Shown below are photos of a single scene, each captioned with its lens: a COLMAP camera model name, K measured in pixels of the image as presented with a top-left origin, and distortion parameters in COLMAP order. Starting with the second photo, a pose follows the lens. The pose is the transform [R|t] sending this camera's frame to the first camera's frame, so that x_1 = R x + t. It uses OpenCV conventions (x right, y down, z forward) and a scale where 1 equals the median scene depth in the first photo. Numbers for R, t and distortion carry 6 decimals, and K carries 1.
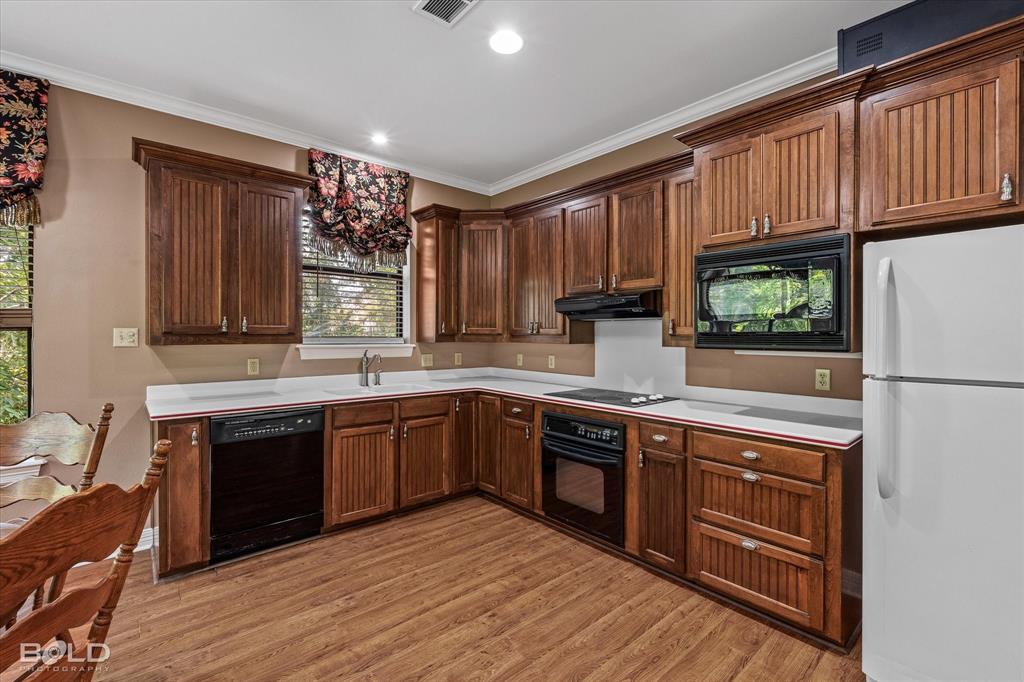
lens RADIAL K [[446.9, 0, 514.7], [0, 446.9, 338.2], [0, 0, 1]] dist [0.000668, 0.000095]
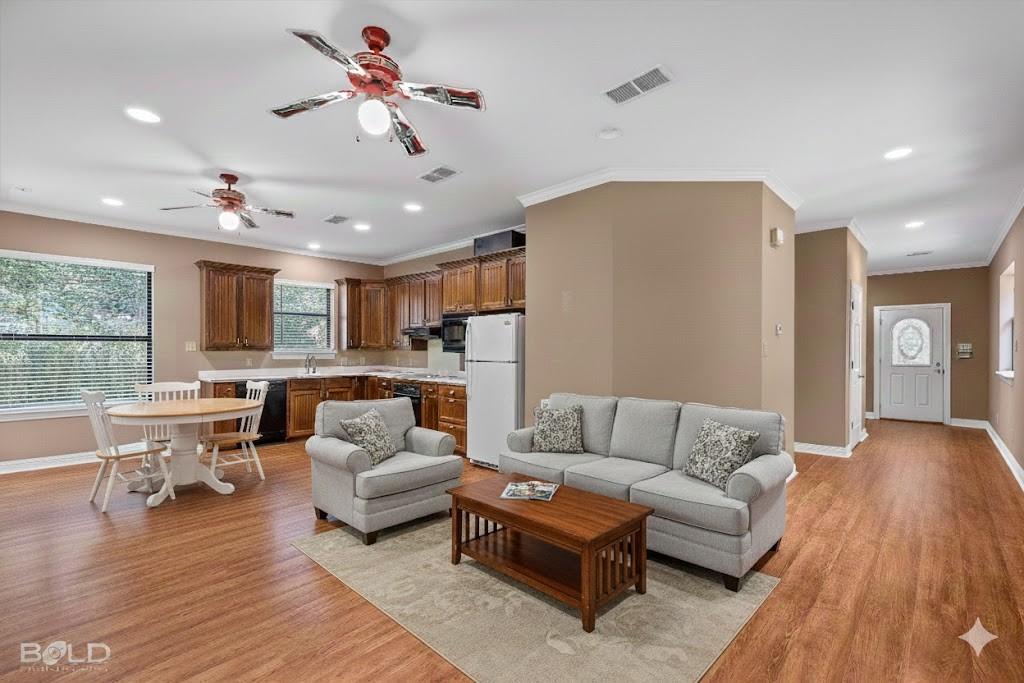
lens RADIAL K [[446.9, 0, 508.3], [0, 446.9, 346.3], [0, 0, 1]] dist [0.000668, 0.000095]
pose [[0.997743, -0.003579, 0.067050, 0.399774], [0.003747, 0.999990, -0.002388, -0.002785], [-0.067041, 0.002634, 0.997747, -0.981446]]
